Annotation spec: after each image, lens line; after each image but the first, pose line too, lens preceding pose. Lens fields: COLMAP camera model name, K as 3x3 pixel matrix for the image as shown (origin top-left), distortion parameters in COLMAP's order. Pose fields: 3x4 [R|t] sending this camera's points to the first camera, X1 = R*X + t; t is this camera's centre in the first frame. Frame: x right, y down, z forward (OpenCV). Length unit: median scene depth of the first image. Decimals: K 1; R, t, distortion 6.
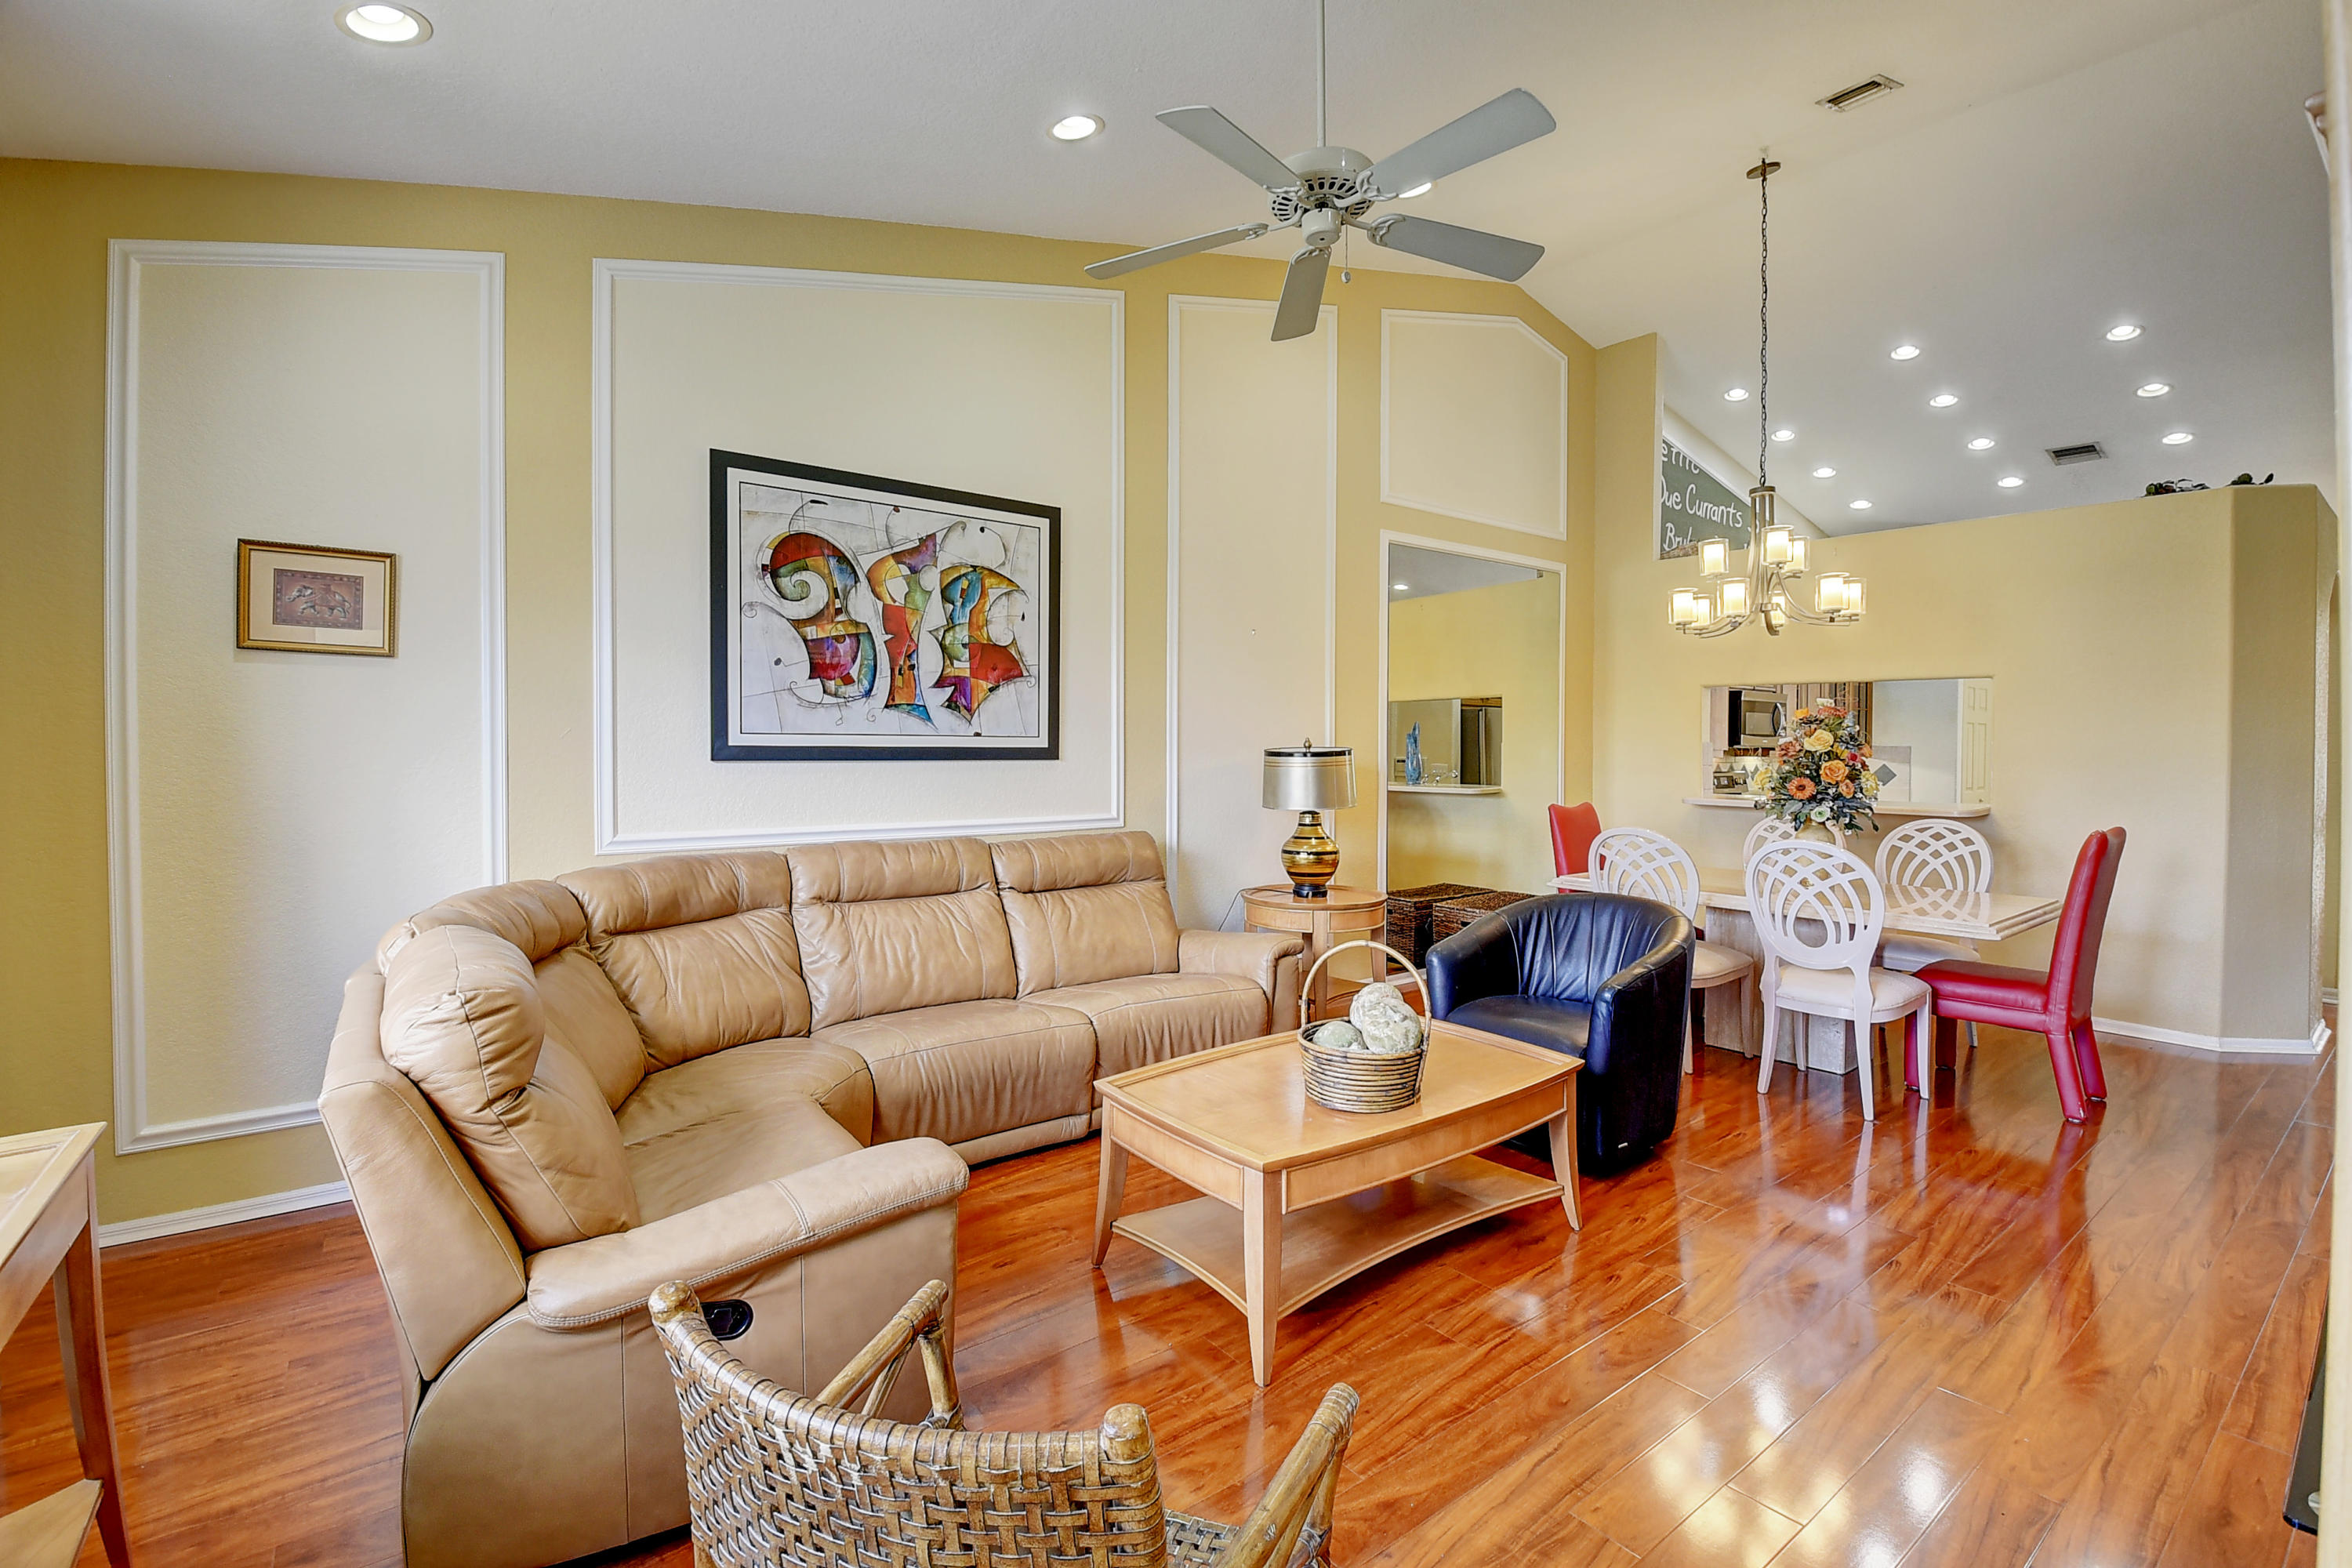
lens RADIAL K [[1060.4, 0, 1173.4], [0, 1060.4, 762.5], [0, 0, 1]] dist [0.002263, -0.015148]
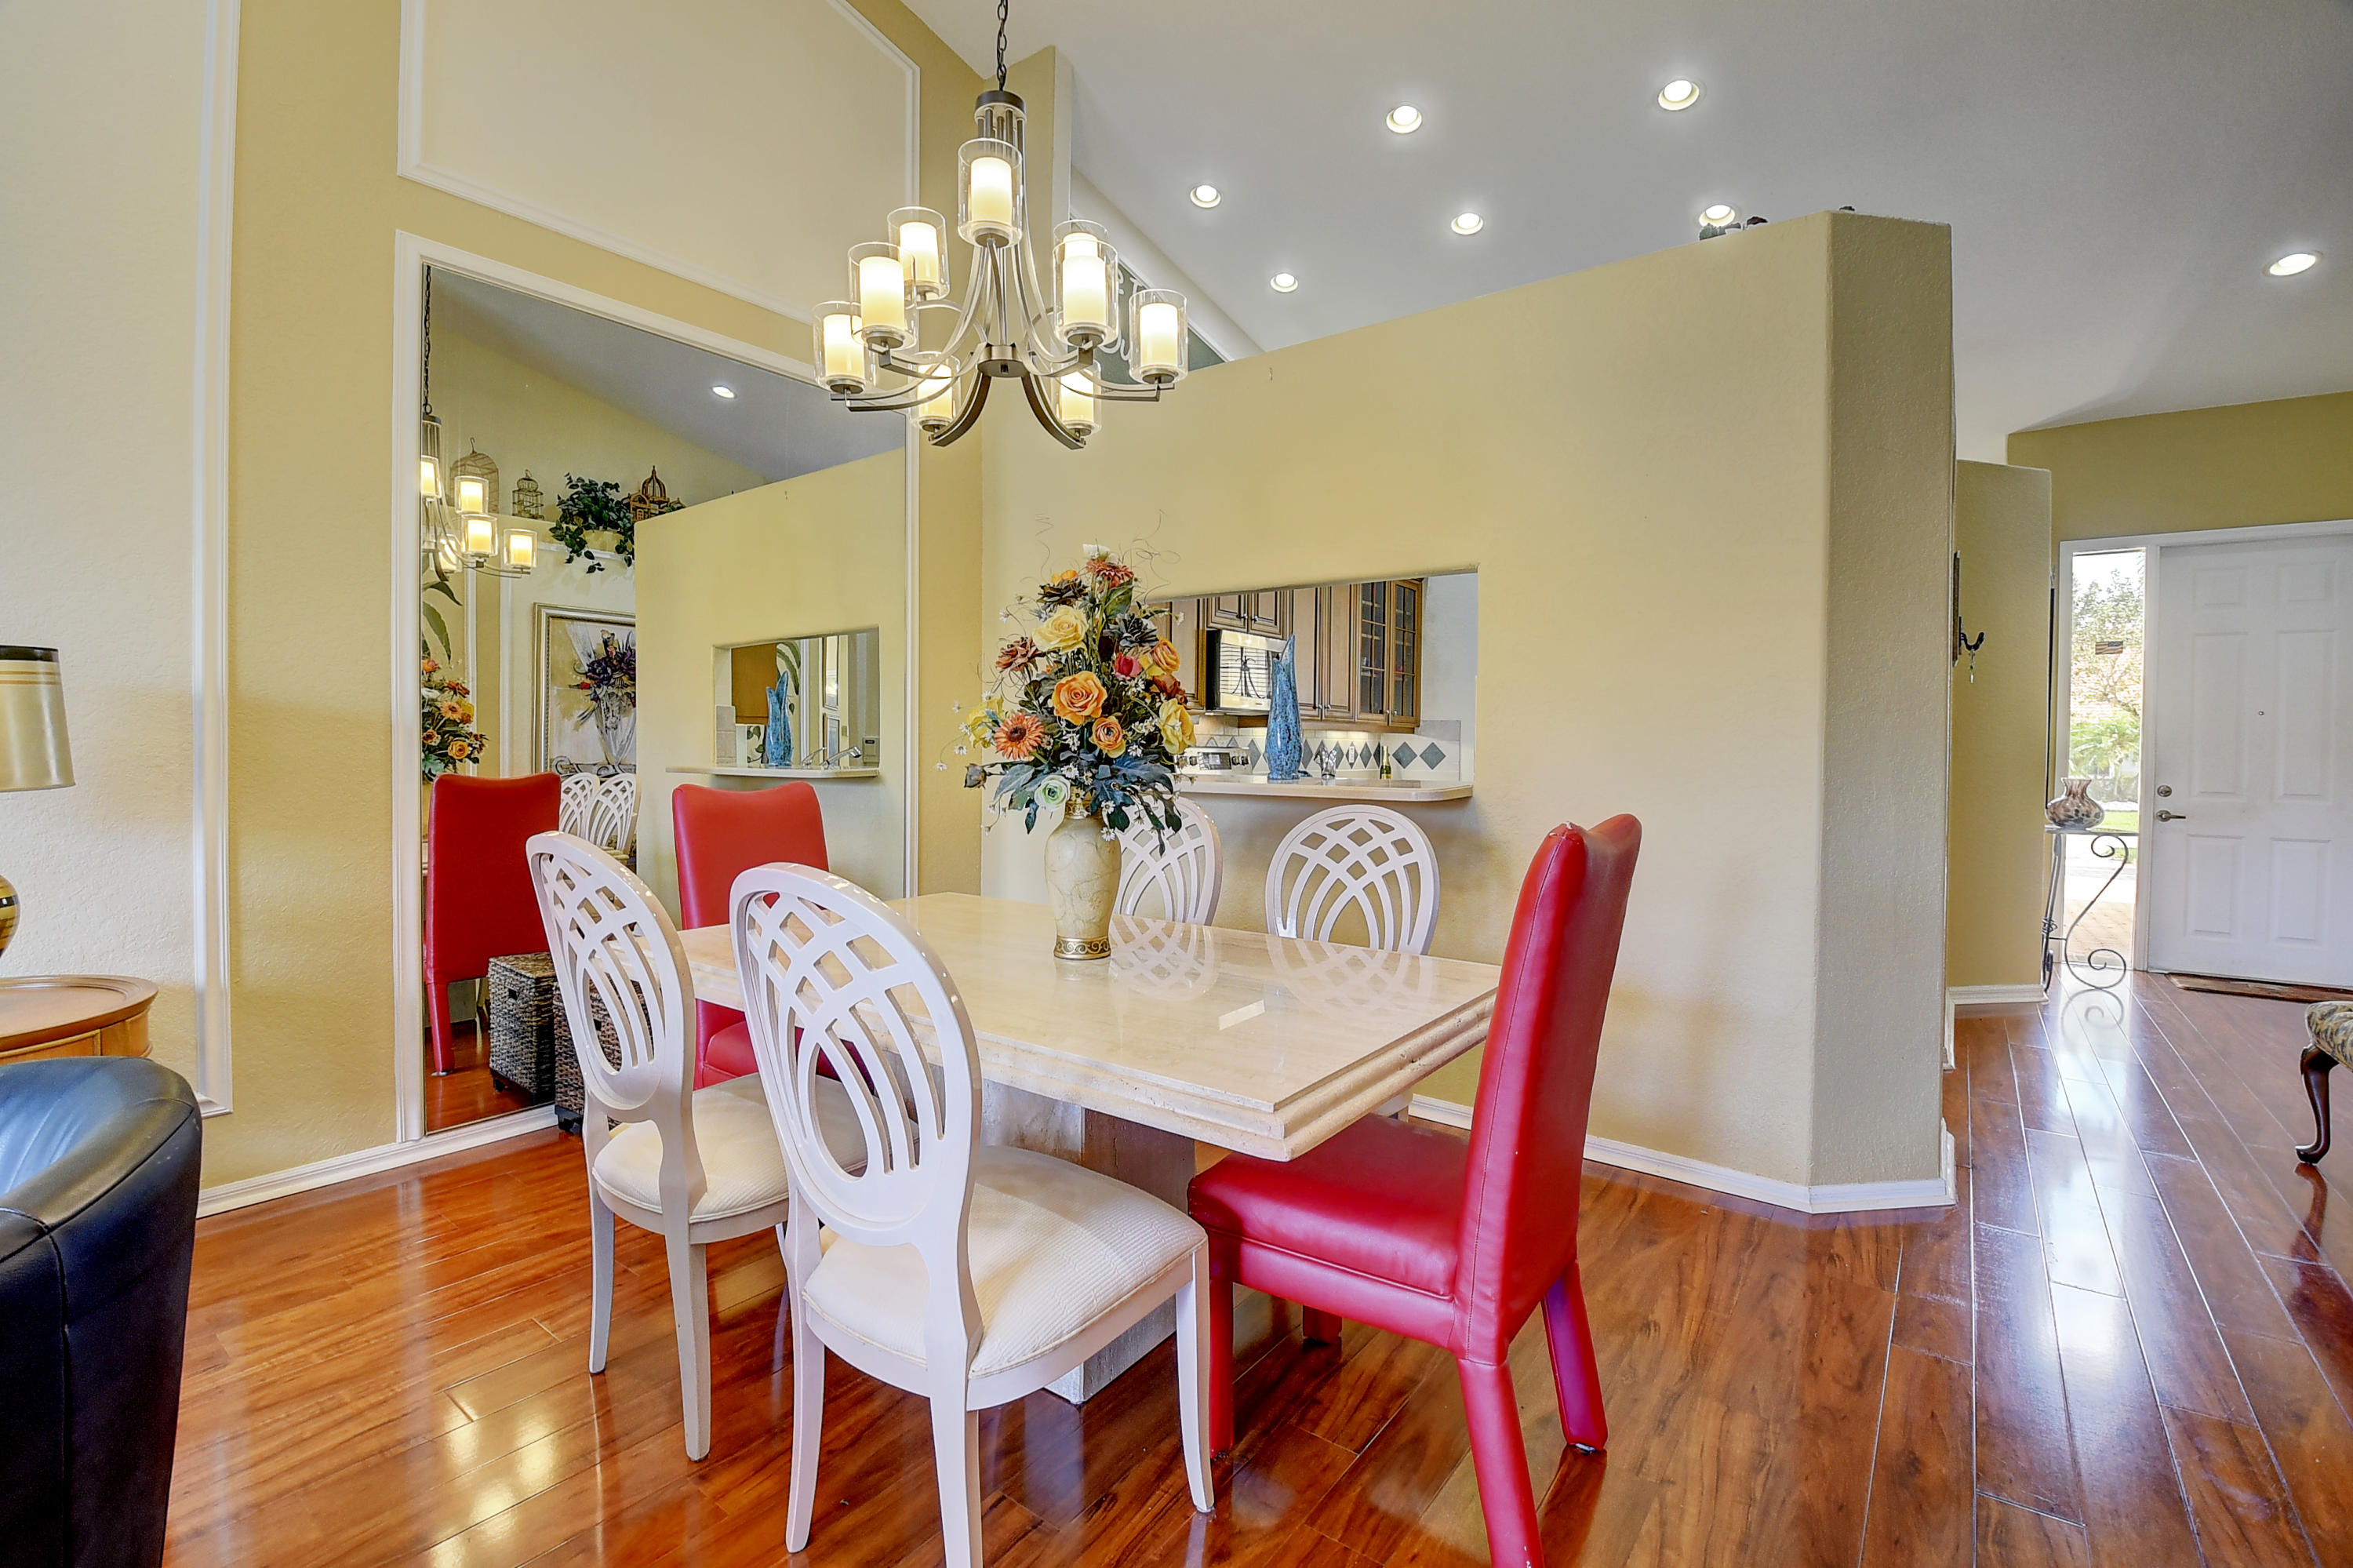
lens RADIAL K [[1060.9, 0, 1166.8], [0, 1060.9, 772.3], [0, 0, 1]] dist [0.002263, -0.015148]
pose [[0.963910, -0.003885, 0.266200, 0.492362], [0.001781, 0.999965, 0.008143, 0.033399], [-0.266222, -0.007375, 0.963884, 0.517205]]
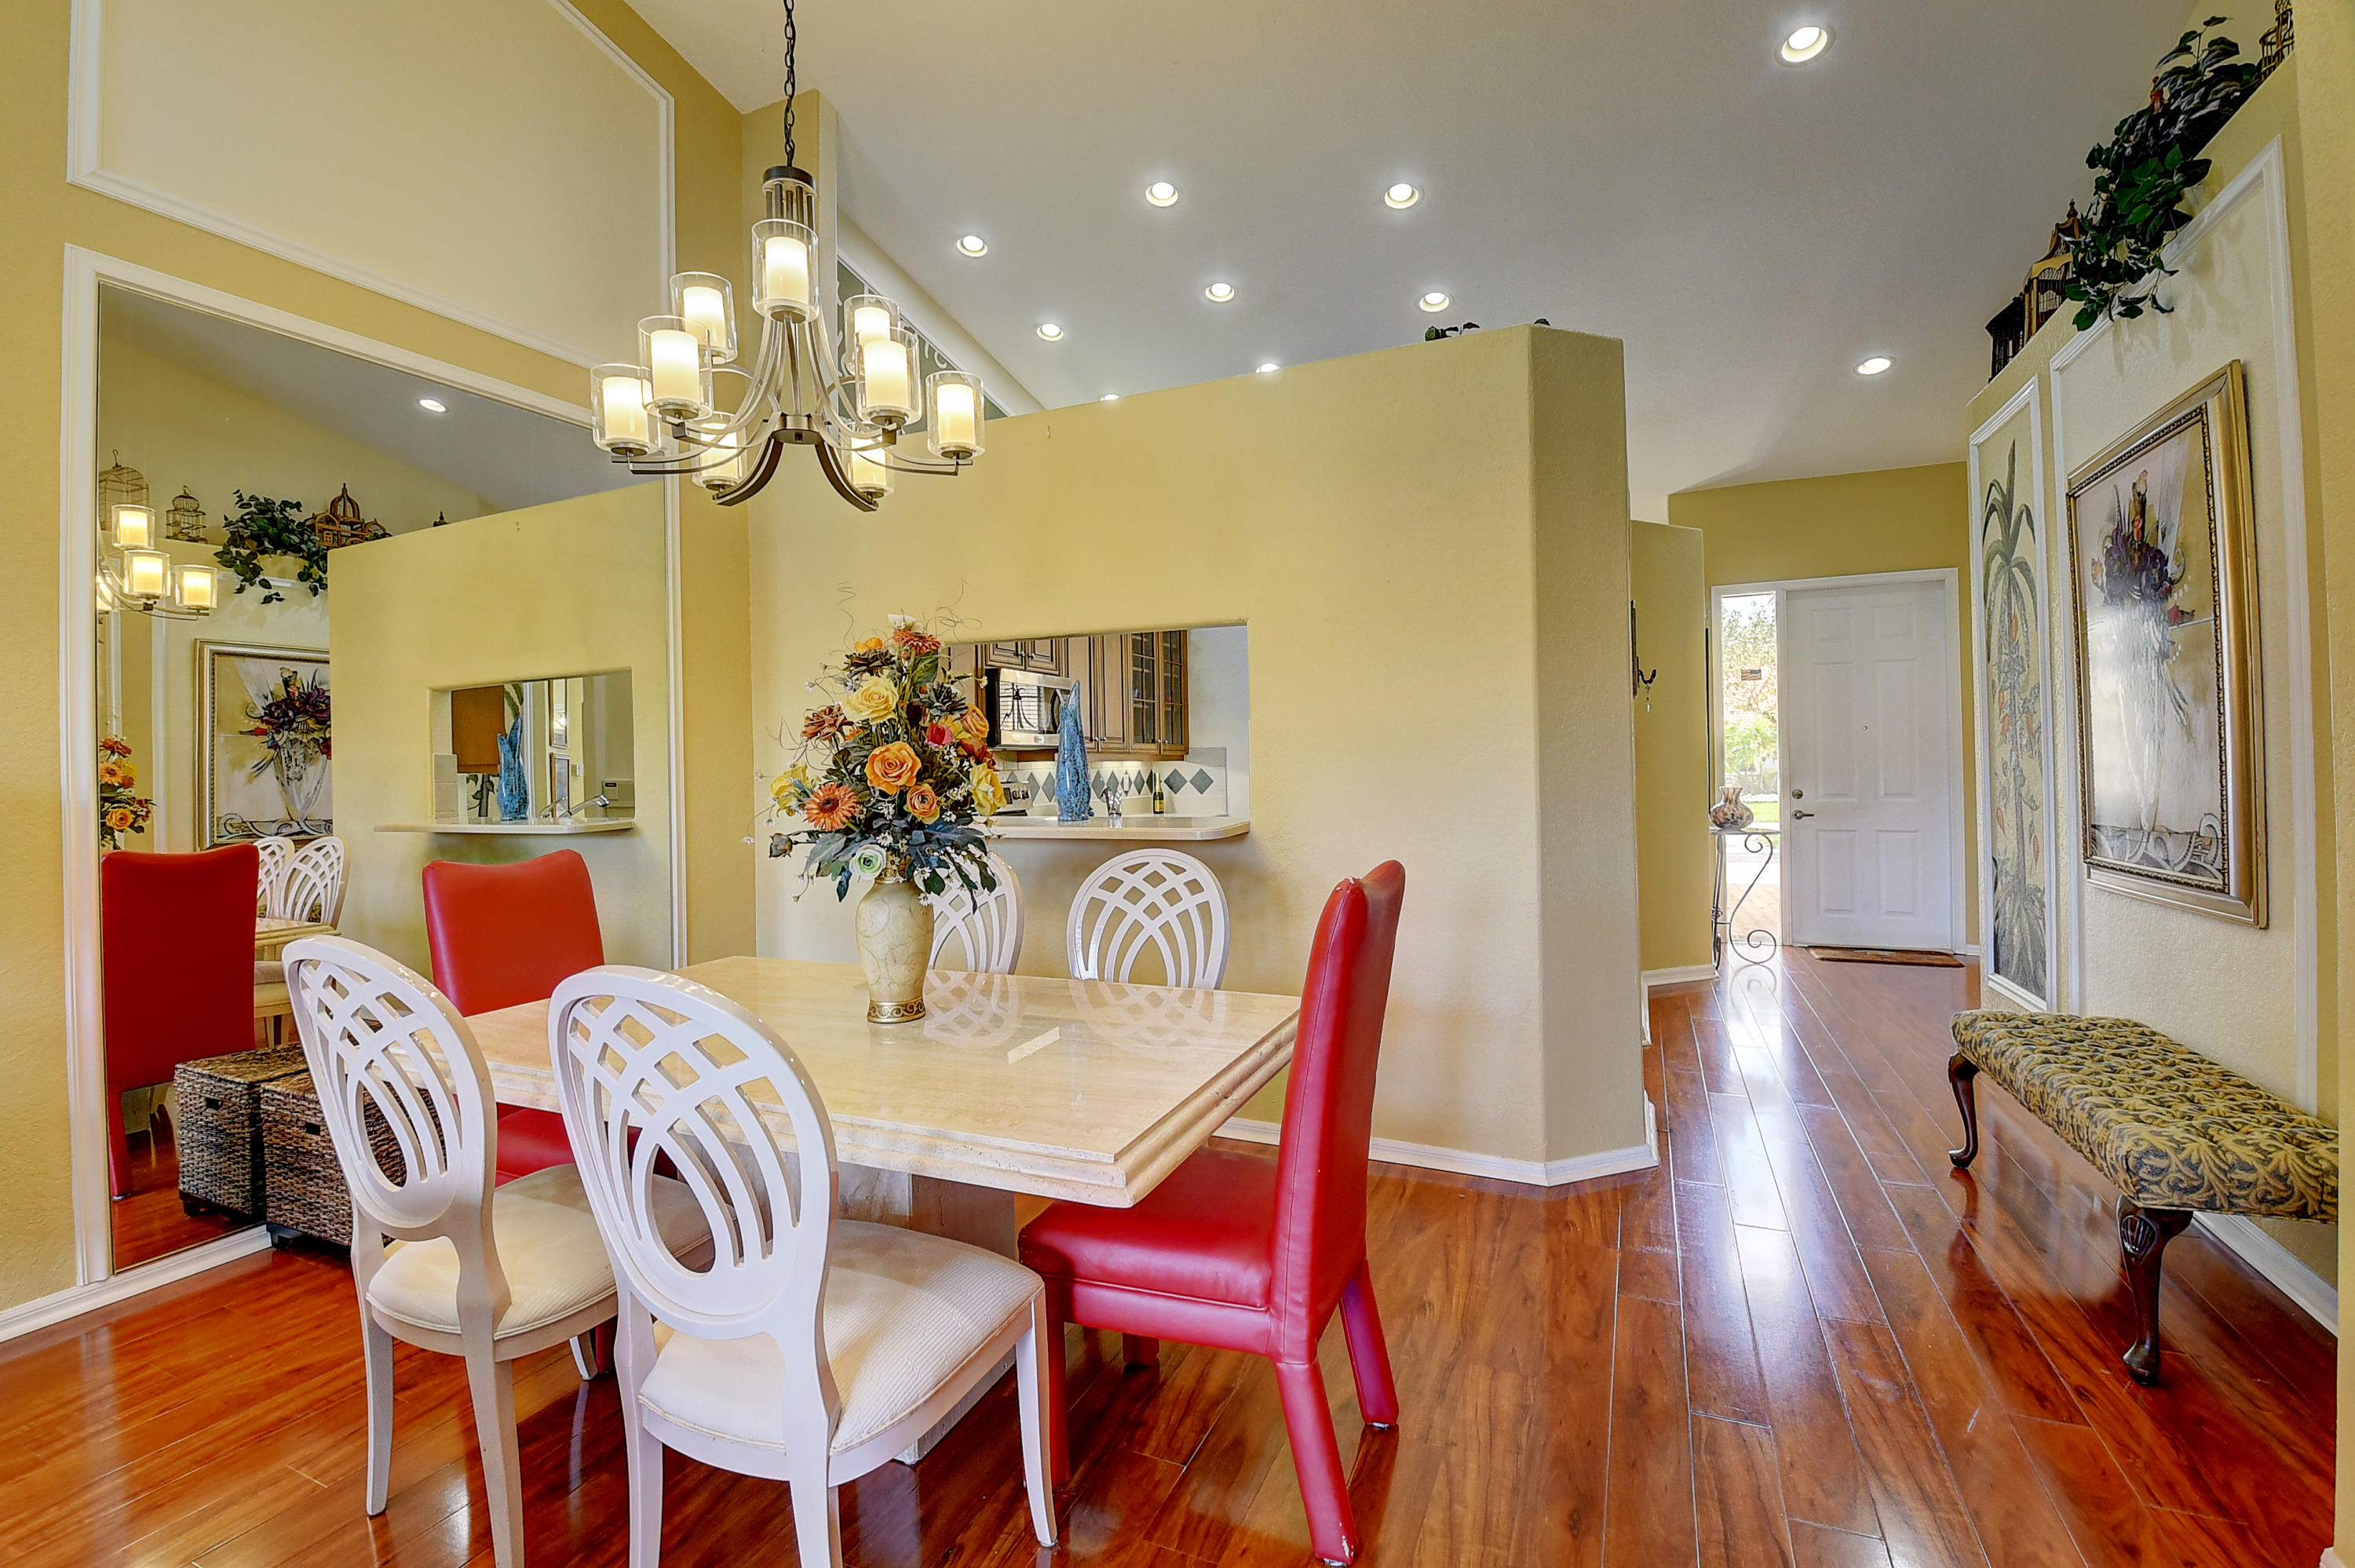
lens RADIAL K [[1061.6, 0, 1176.3], [0, 1061.6, 762.7], [0, 0, 1]] dist [0.002263, -0.015148]
pose [[0.877365, -0.021999, 0.479319, 0.467040], [0.032874, 0.999357, -0.014307, 0.016313], [-0.478696, 0.028310, 0.877524, 0.499014]]
